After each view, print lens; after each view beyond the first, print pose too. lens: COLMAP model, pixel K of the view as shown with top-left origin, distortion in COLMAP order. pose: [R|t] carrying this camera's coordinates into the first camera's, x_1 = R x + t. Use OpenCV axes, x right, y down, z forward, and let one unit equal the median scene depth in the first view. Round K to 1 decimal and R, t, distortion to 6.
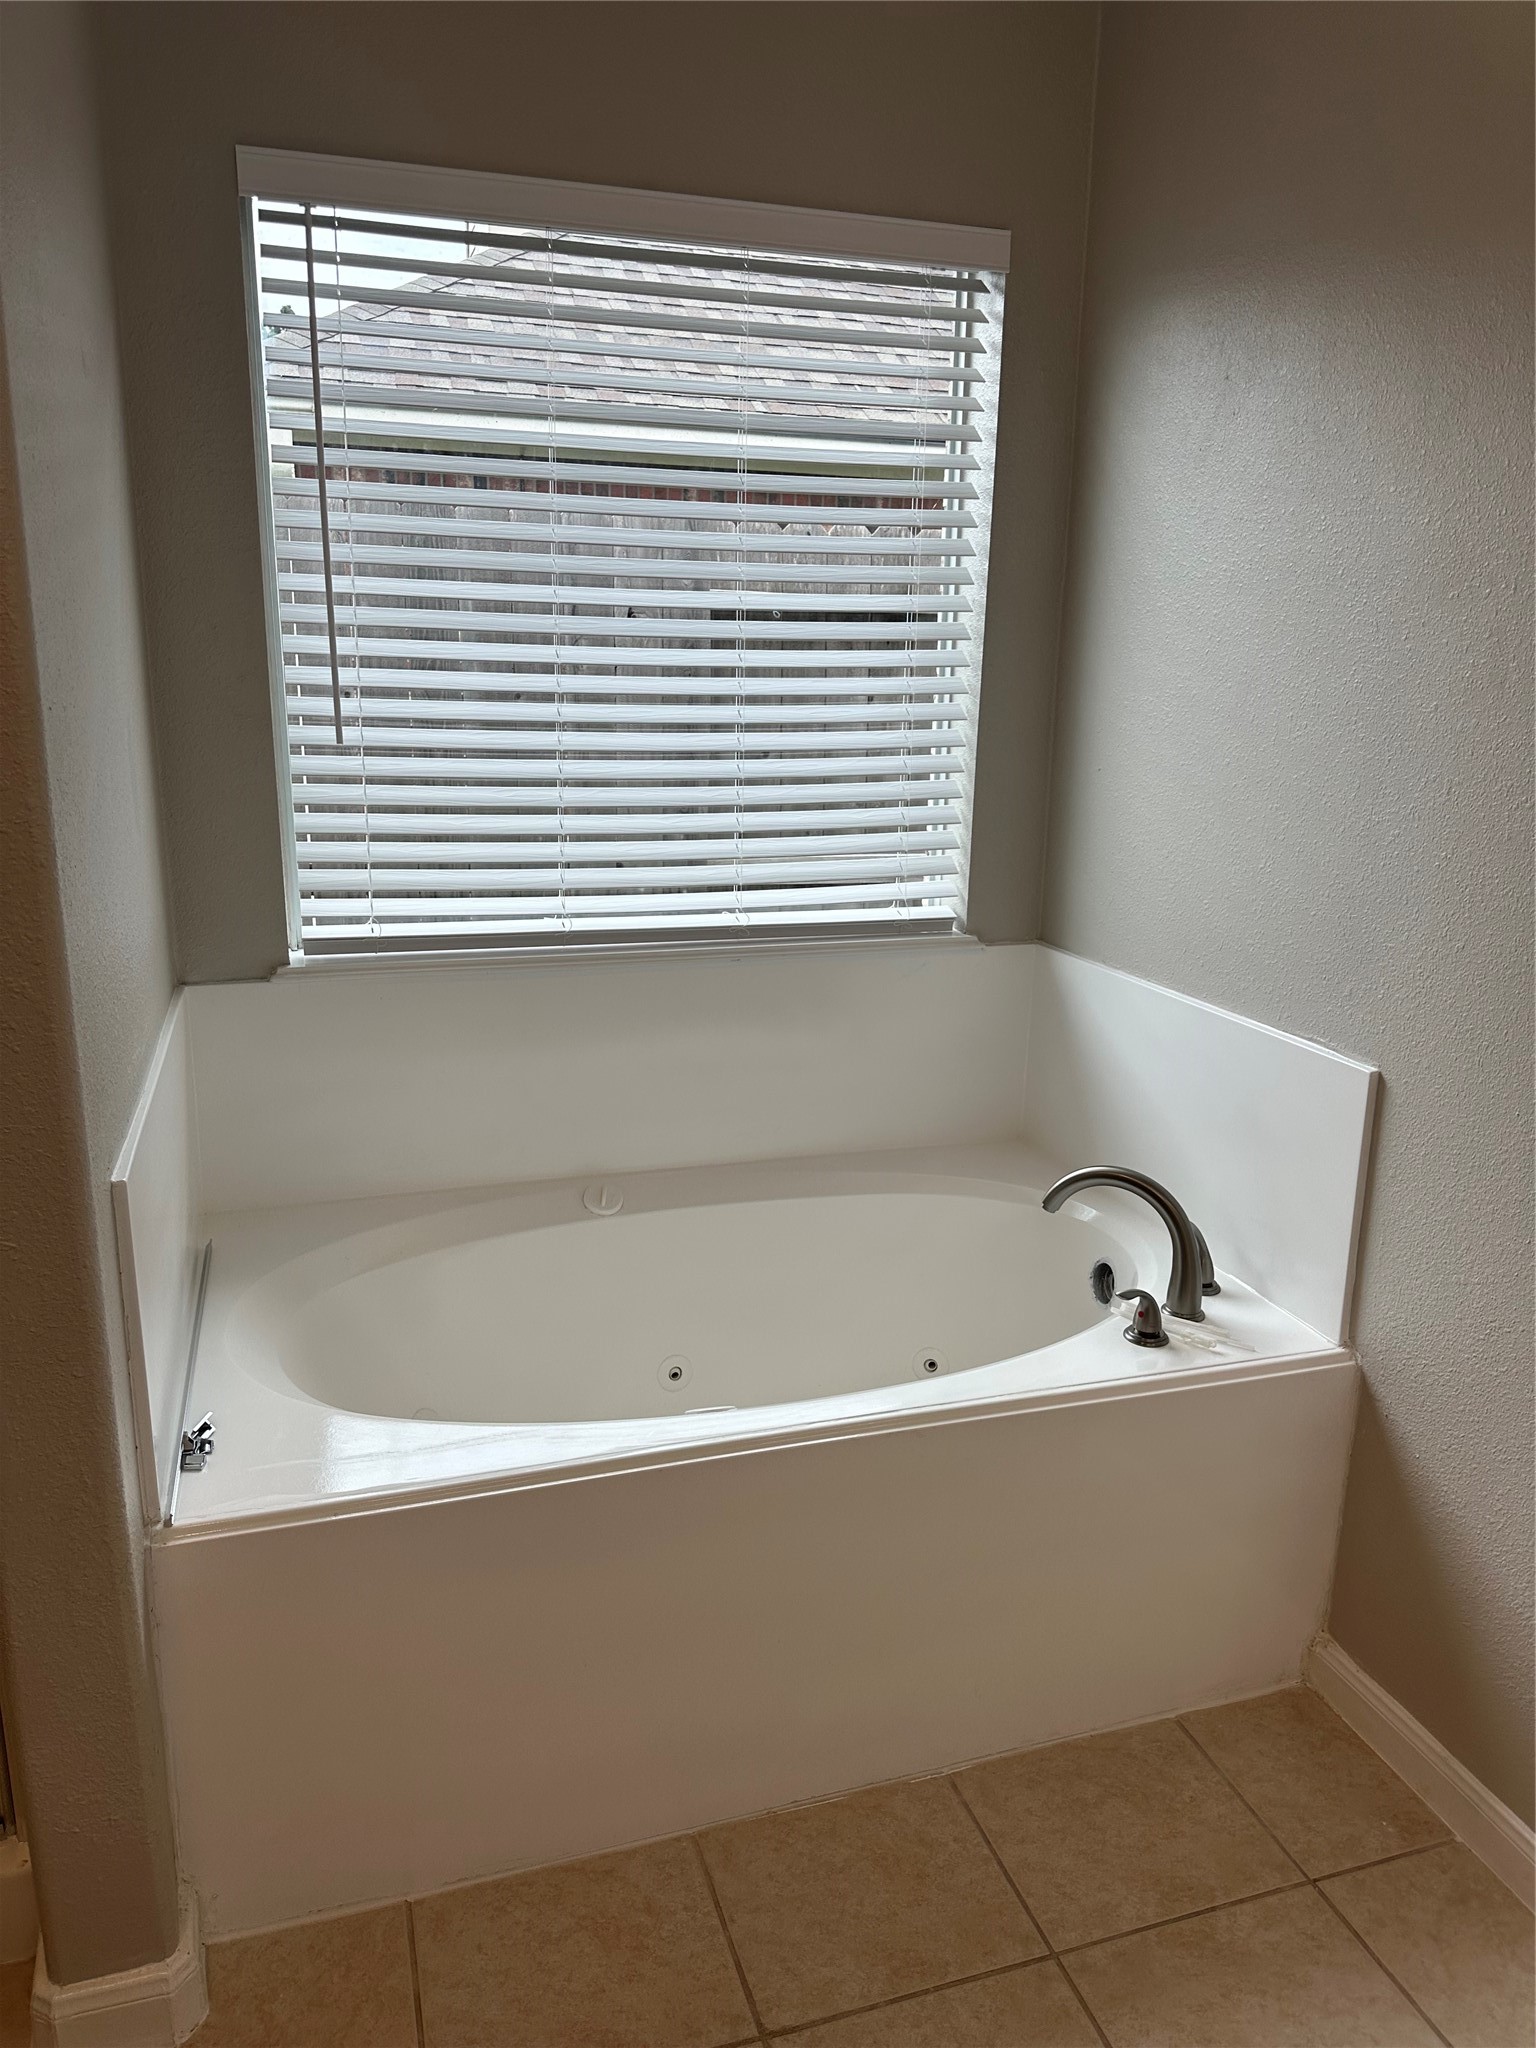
lens RADIAL K [[1437.8, 0, 764.5], [0, 1437.8, 1018.9], [0, 0, 1]] dist [0.029816, -0.049576]
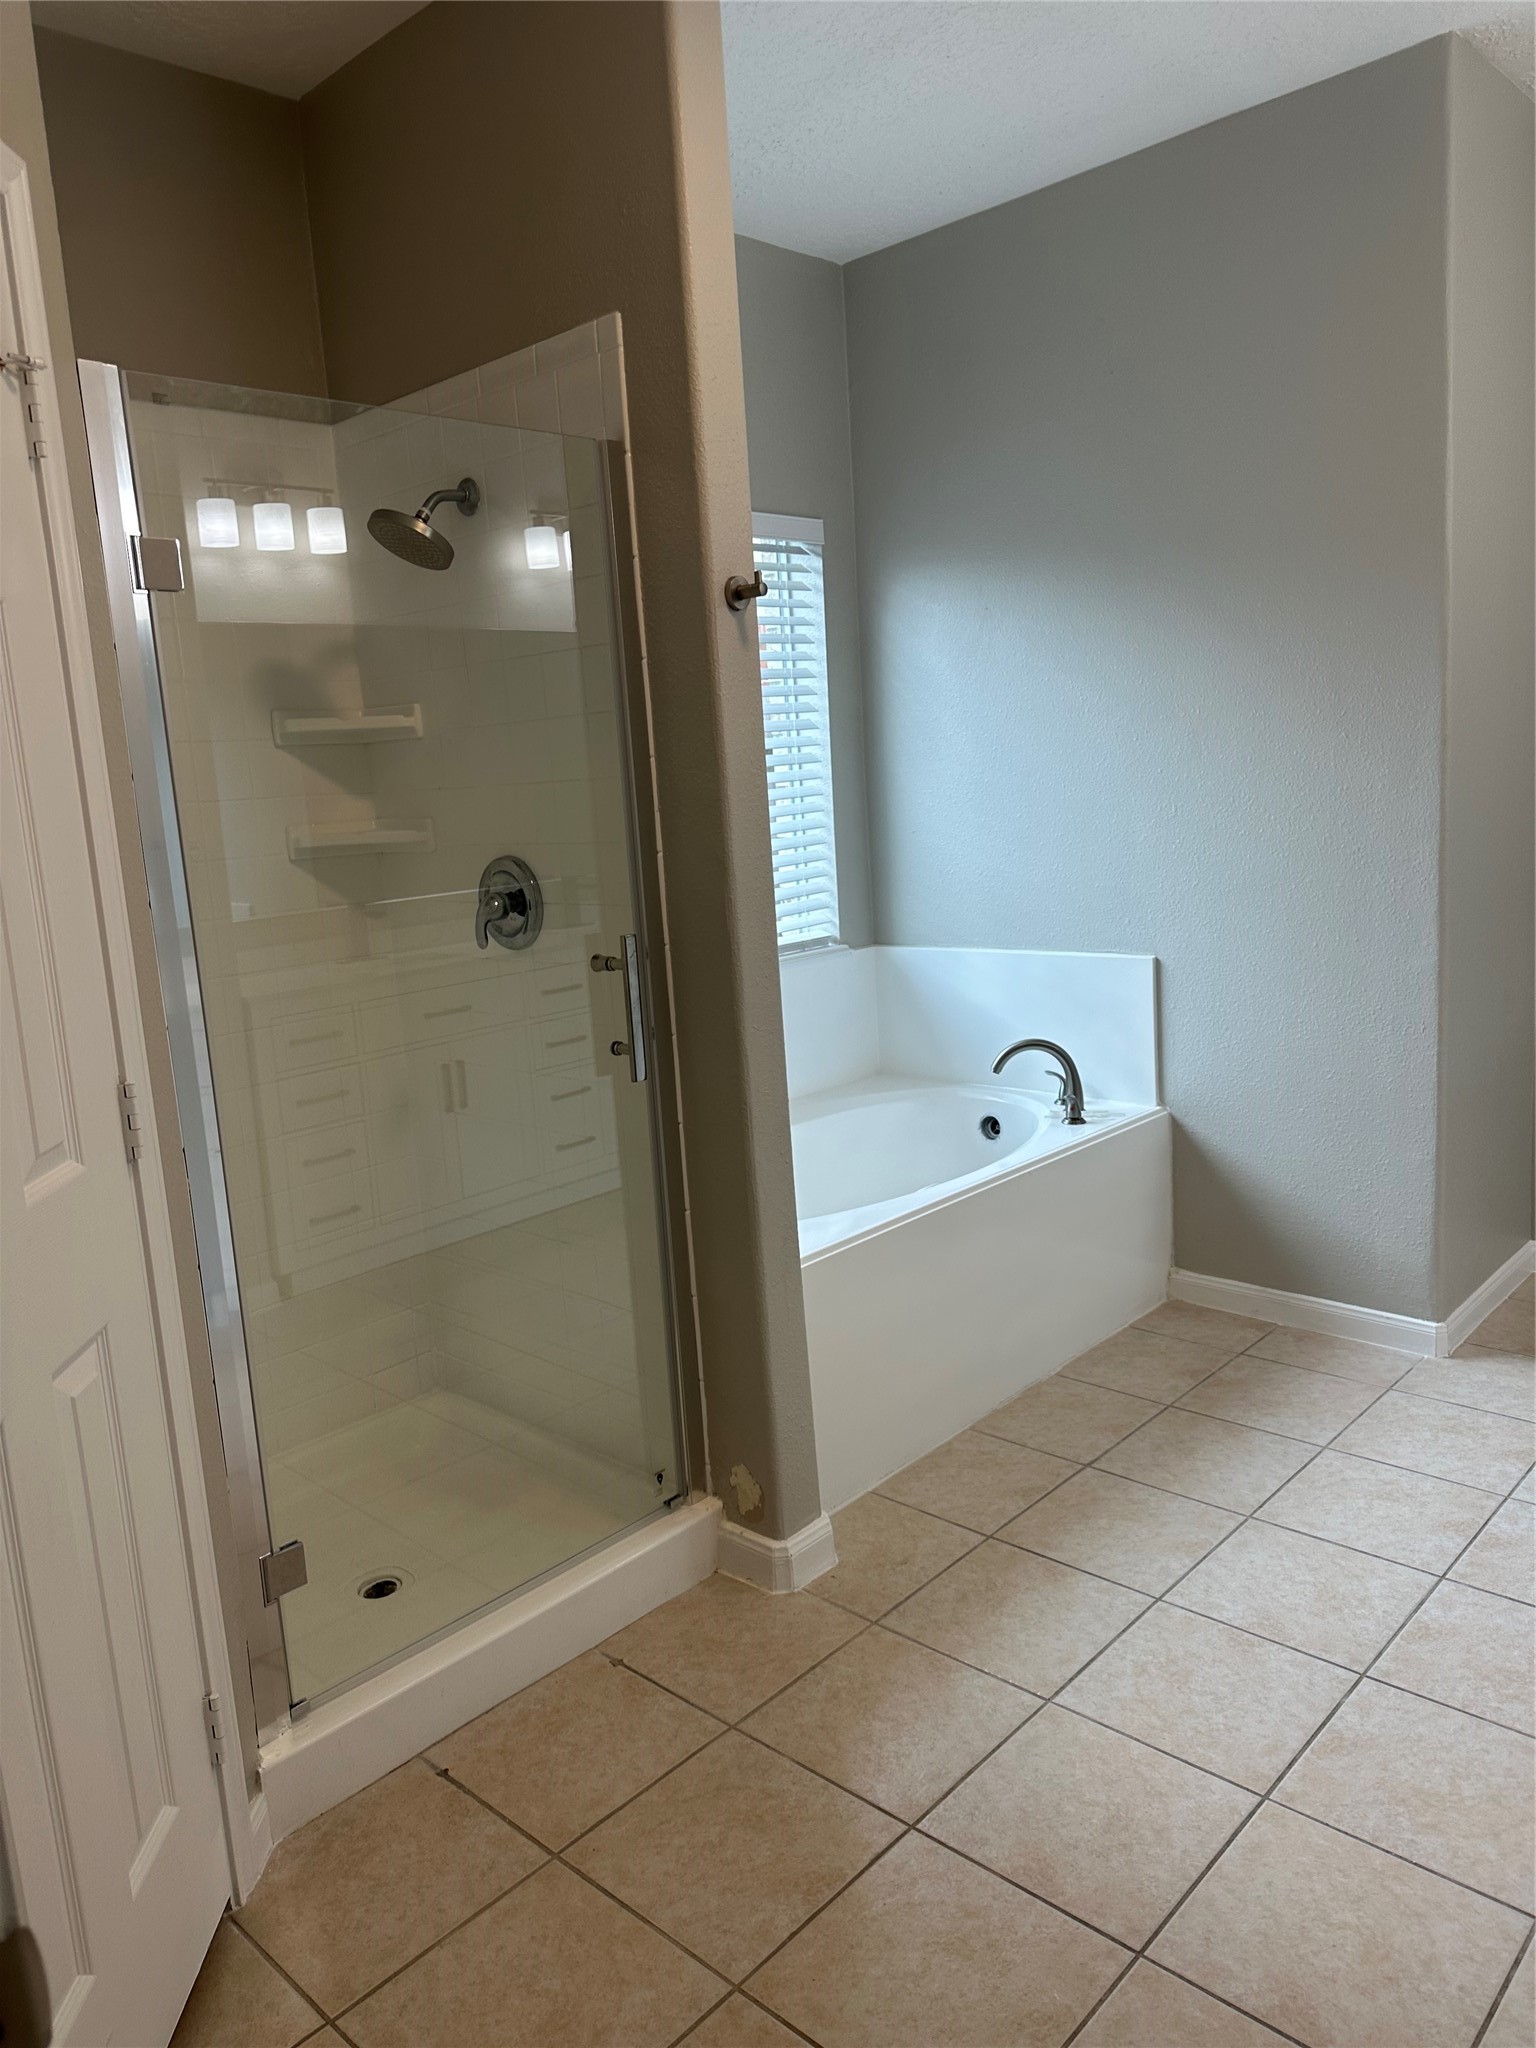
lens RADIAL K [[1437.8, 0, 714.0], [0, 1437.8, 1026.0], [0, 0, 1]] dist [0.029816, -0.049576]
pose [[0.883383, -0.156020, 0.441919, -0.804877], [0.193008, 0.980394, -0.039686, 0.074328], [-0.427063, 0.120352, 0.896177, -0.393106]]
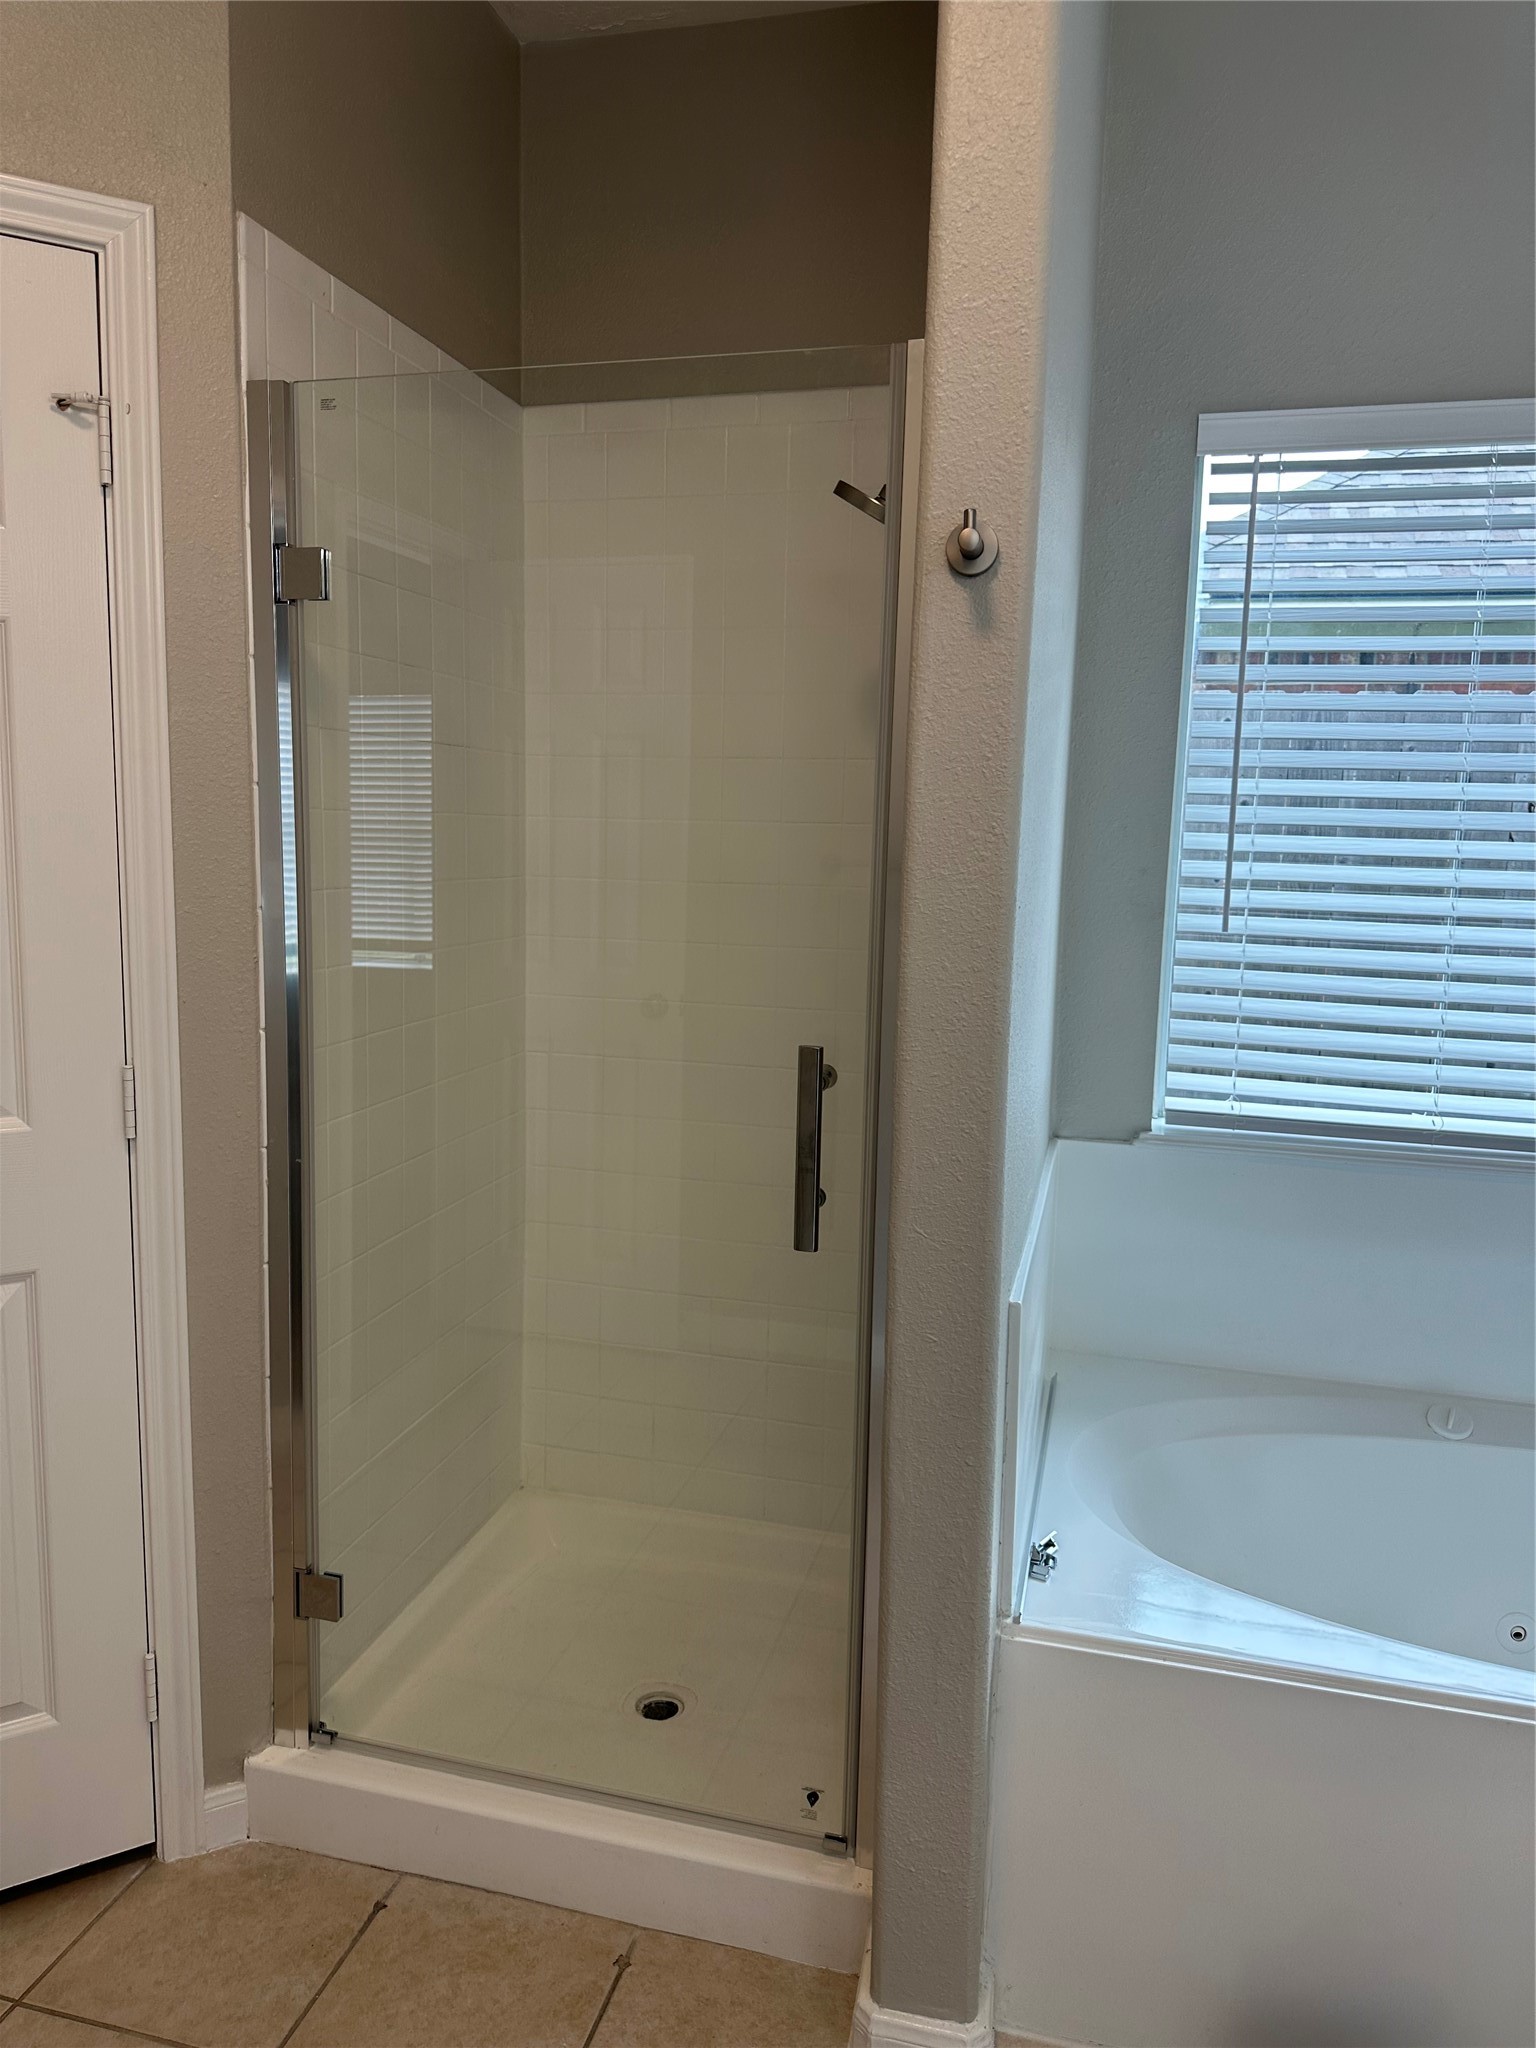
lens RADIAL K [[1437.8, 0, 751.5], [0, 1437.8, 1017.7], [0, 0, 1]] dist [0.029816, -0.049576]
pose [[0.841803, 0.076438, -0.534345, -0.016990], [-0.138155, 0.987460, -0.076392, 0.002027], [0.521805, 0.138129, 0.841808, -0.077774]]
